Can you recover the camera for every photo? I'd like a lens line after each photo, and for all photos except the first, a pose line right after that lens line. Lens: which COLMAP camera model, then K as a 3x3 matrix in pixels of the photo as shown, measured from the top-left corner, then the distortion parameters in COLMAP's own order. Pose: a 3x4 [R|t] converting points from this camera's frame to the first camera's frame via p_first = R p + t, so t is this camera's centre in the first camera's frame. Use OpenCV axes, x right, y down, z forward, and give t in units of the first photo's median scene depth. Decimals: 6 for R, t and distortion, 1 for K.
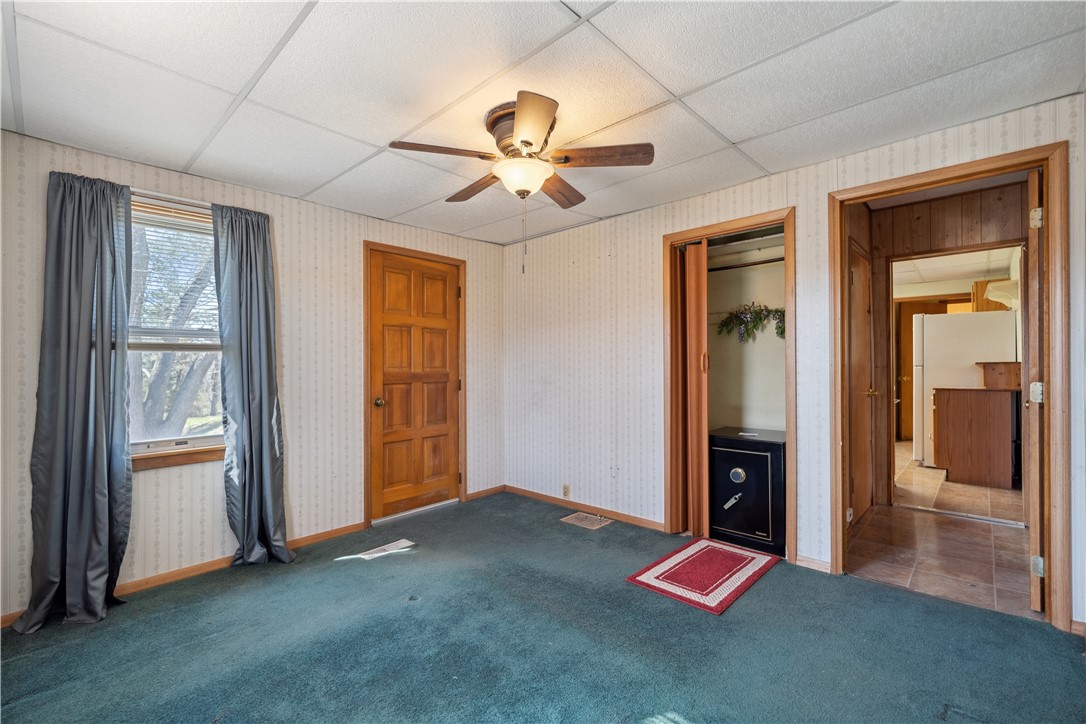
lens RADIAL K [[469.5, 0, 533.6], [0, 469.5, 363.3], [0, 0, 1]] dist [0.001117, 0.000162]
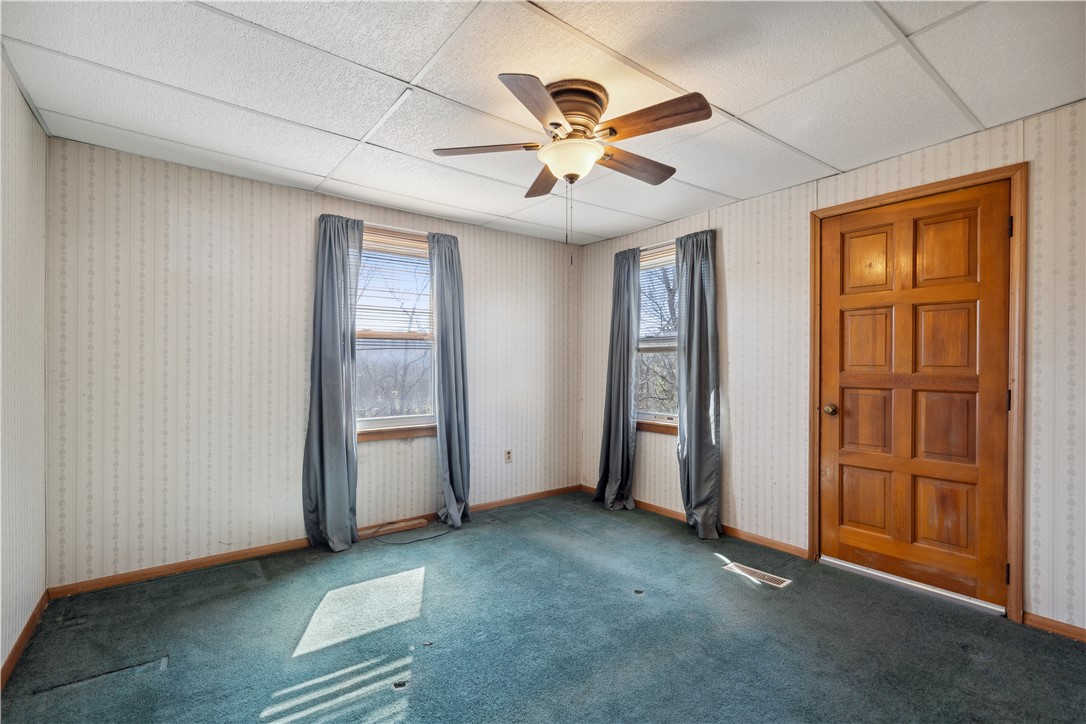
lens RADIAL K [[487.6, 0, 536.9], [0, 487.6, 364.3], [0, 0, 1]] dist [0.000997, -0.000086]
pose [[-0.160737, 0.008306, -0.986962, 0.563482], [0.007145, 0.999948, 0.007252, -0.002724], [0.986971, -0.005886, -0.160789, 0.654654]]
